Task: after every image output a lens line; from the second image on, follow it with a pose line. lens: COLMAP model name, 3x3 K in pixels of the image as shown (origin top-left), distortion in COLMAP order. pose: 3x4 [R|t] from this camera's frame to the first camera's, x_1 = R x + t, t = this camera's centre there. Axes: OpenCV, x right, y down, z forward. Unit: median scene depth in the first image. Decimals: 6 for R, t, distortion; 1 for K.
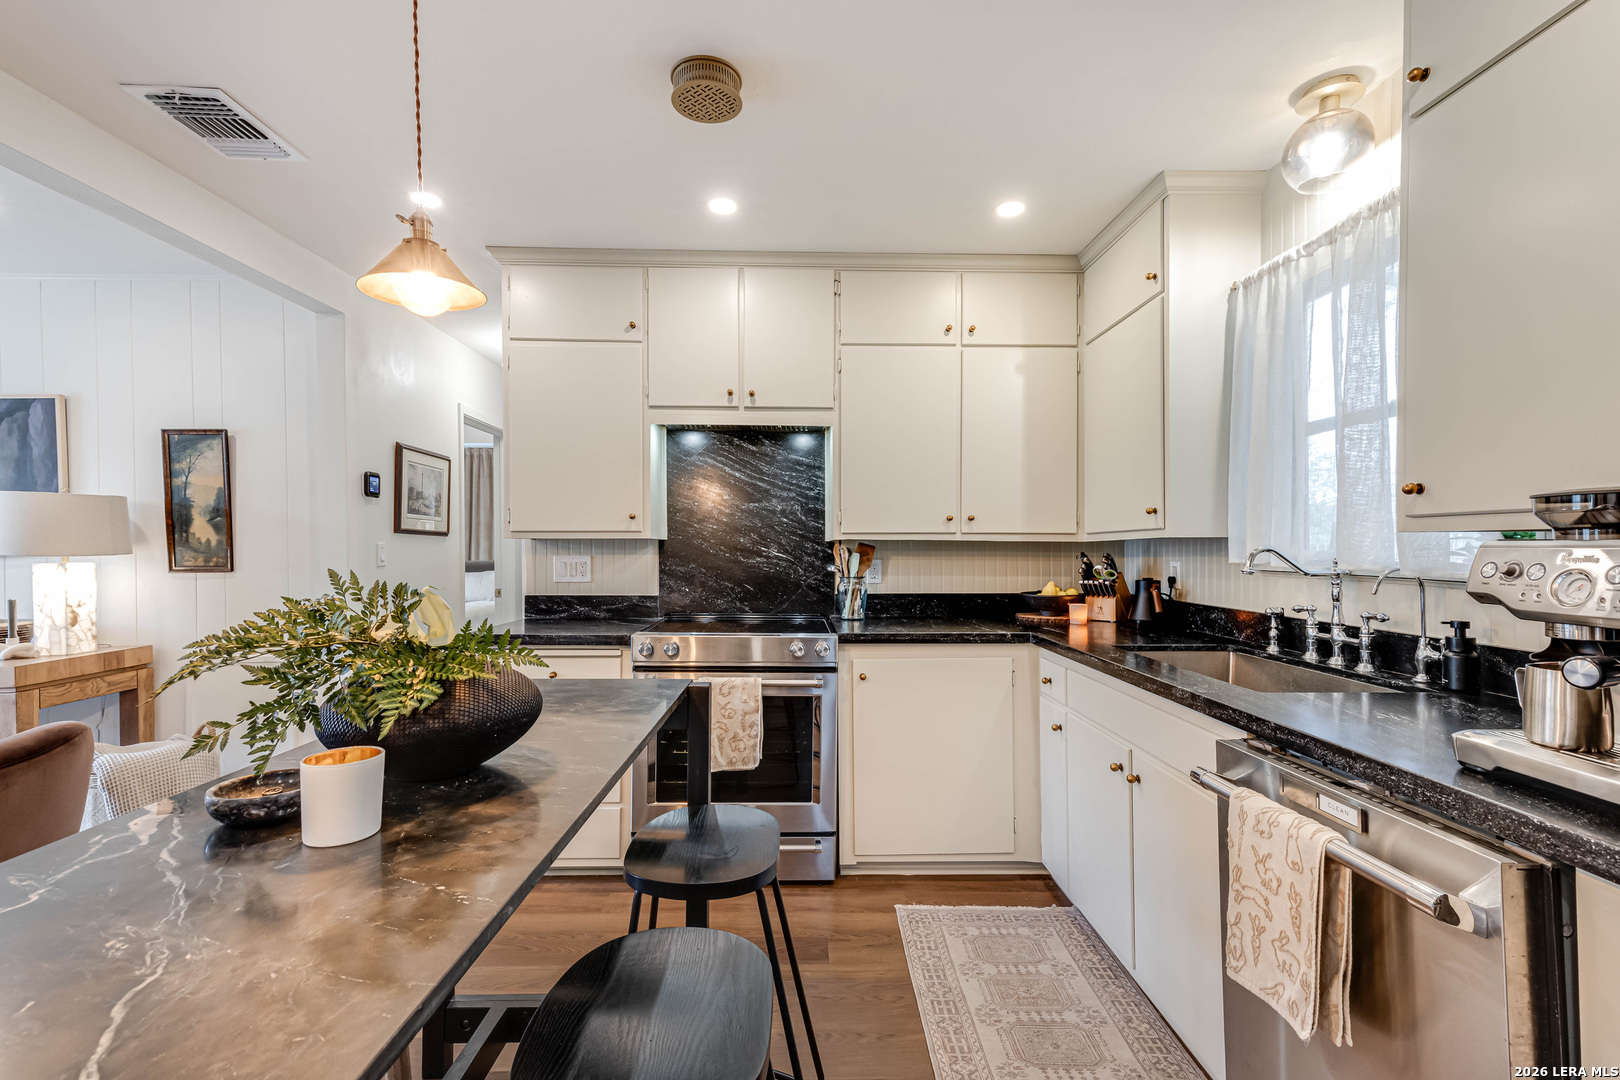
lens RADIAL K [[721.2, 0, 806.0], [0, 721.2, 549.2], [0, 0, 1]] dist [0.026814, -0.000944]
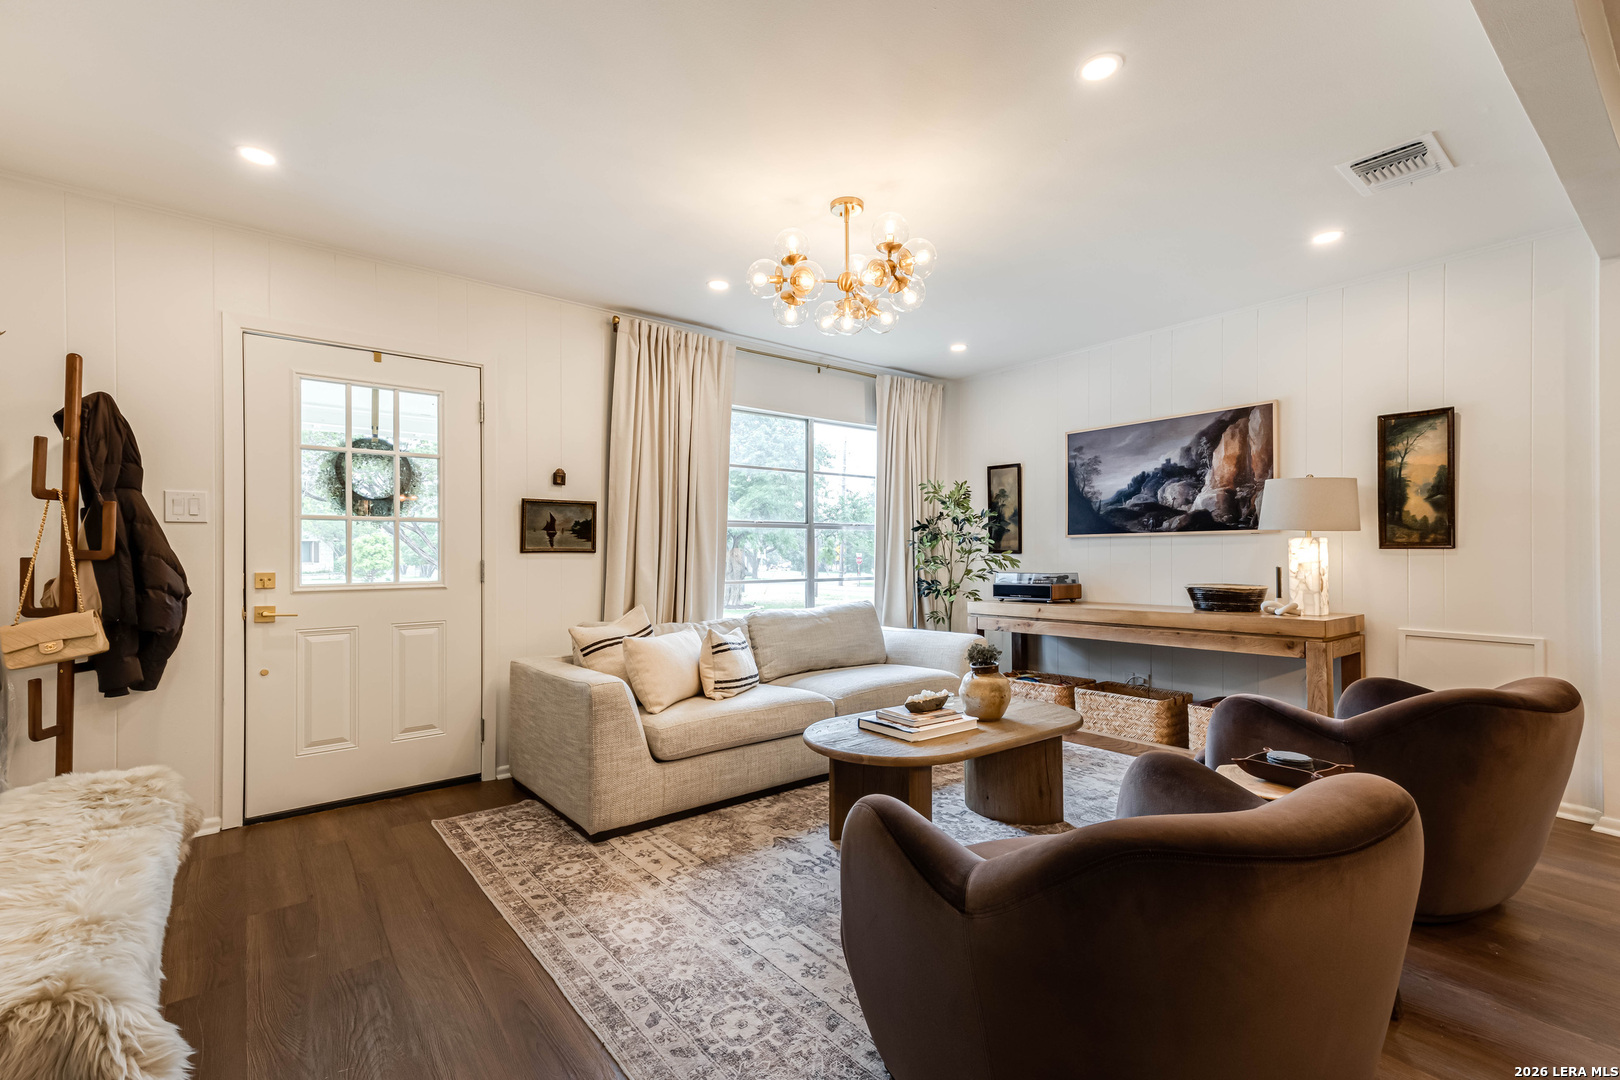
lens RADIAL K [[721.2, 0, 805.5], [0, 721.2, 546.0], [0, 0, 1]] dist [0.026814, -0.000944]
pose [[0.608482, 0.004381, -0.793555, -0.569696], [-0.011568, 0.999927, -0.003350, 0.045265], [0.793483, 0.011218, 0.608489, -0.354671]]
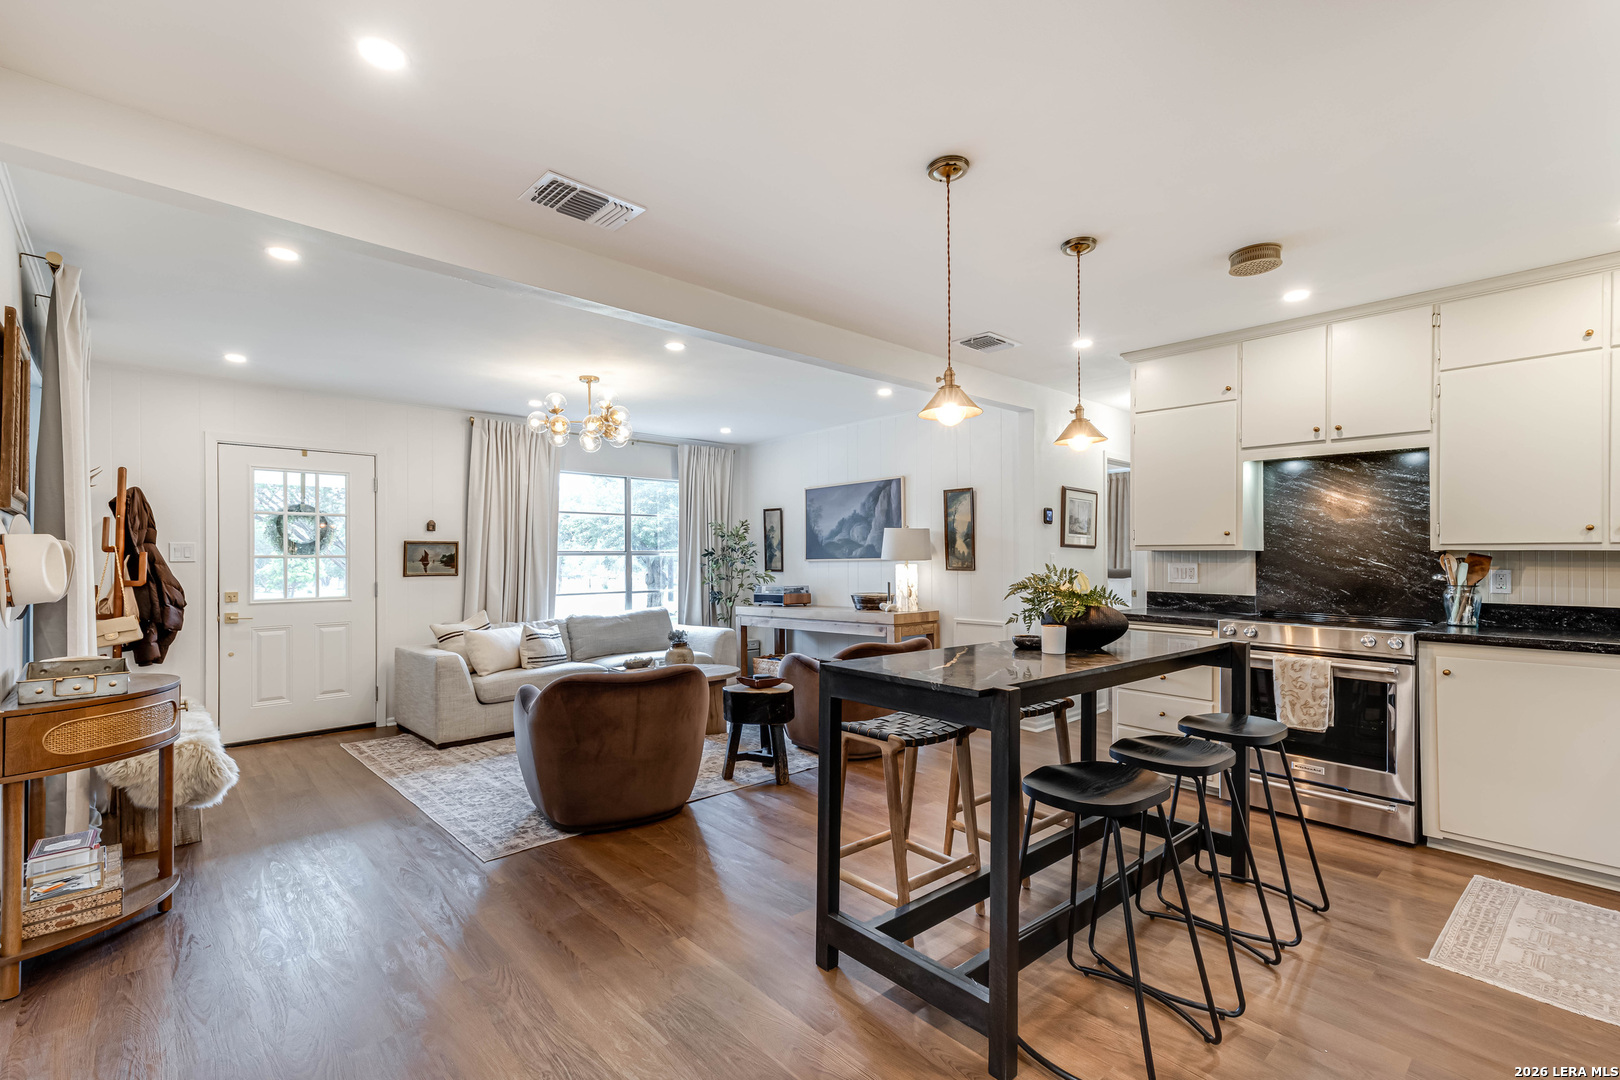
lens RADIAL K [[721.2, 0, 806.6], [0, 721.2, 550.0], [0, 0, 1]] dist [0.026814, -0.000944]
pose [[0.664463, -0.003484, -0.747313, 0.242007], [-0.005484, 0.999939, -0.009538, 0.001753], [0.747301, 0.010436, 0.664404, -0.459843]]
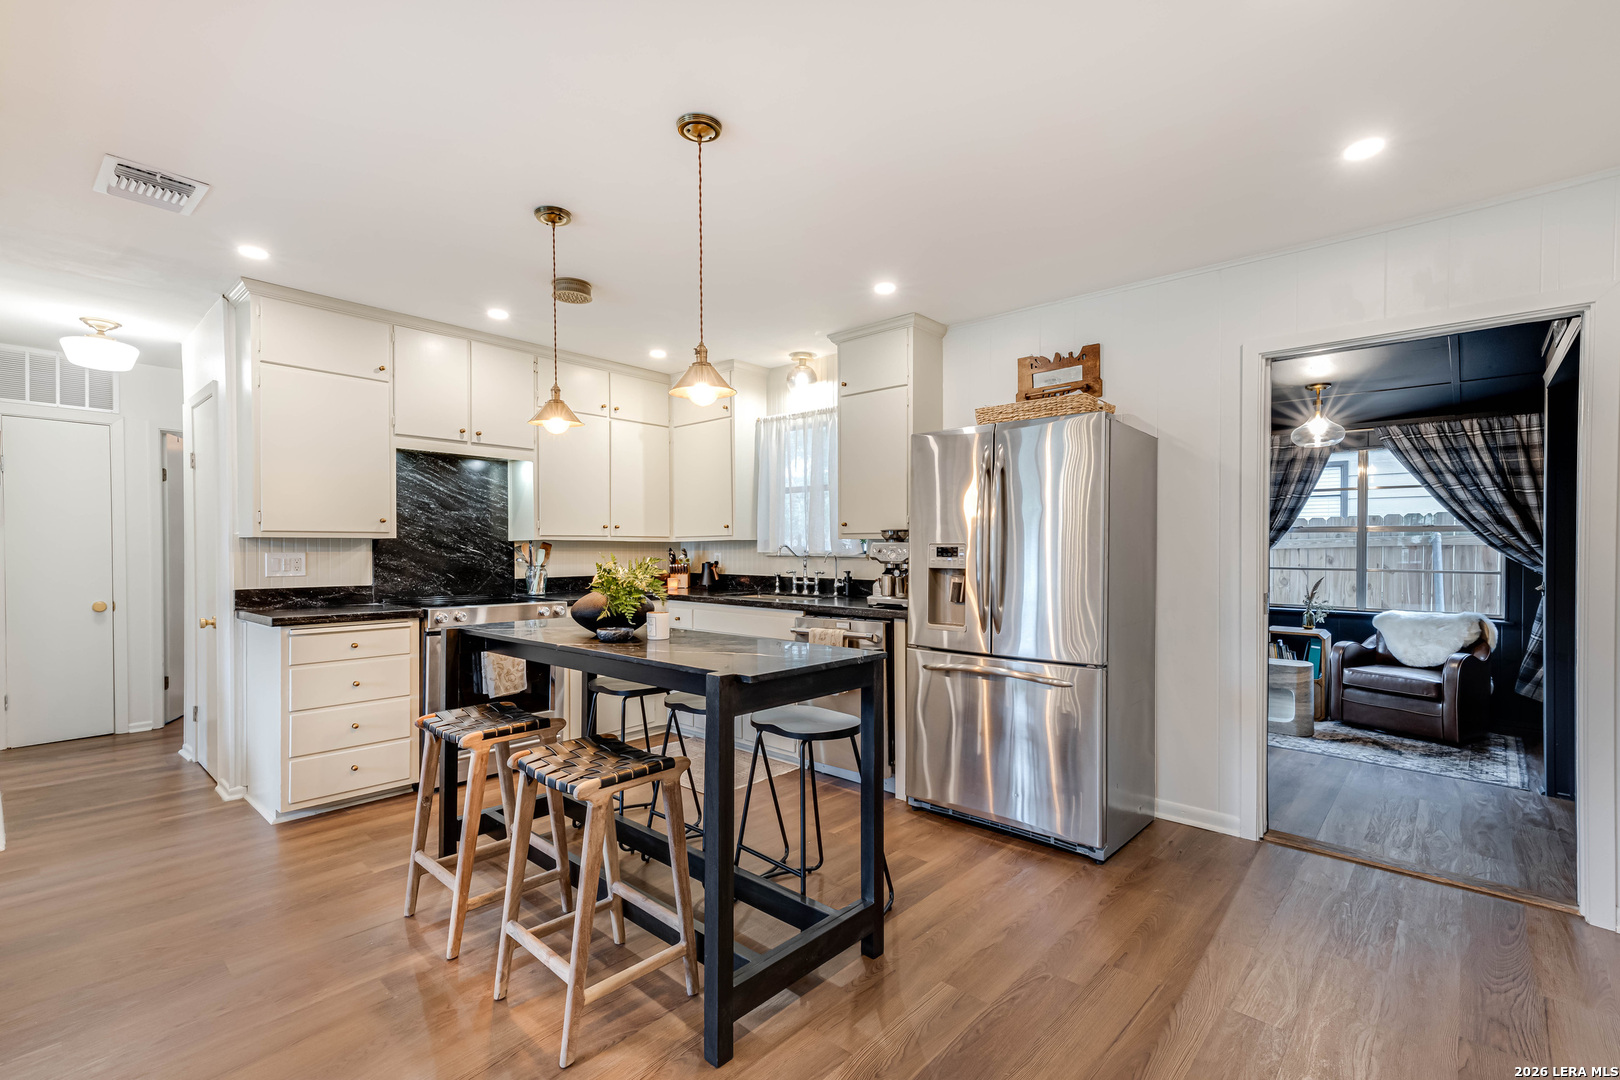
lens RADIAL K [[721.2, 0, 808.7], [0, 721.2, 549.4], [0, 0, 1]] dist [0.026814, -0.000944]
pose [[0.679565, -0.002647, 0.733610, -0.654612], [0.003053, 0.999995, 0.000780, 0.006605], [-0.733608, 0.001709, 0.679570, -0.401855]]
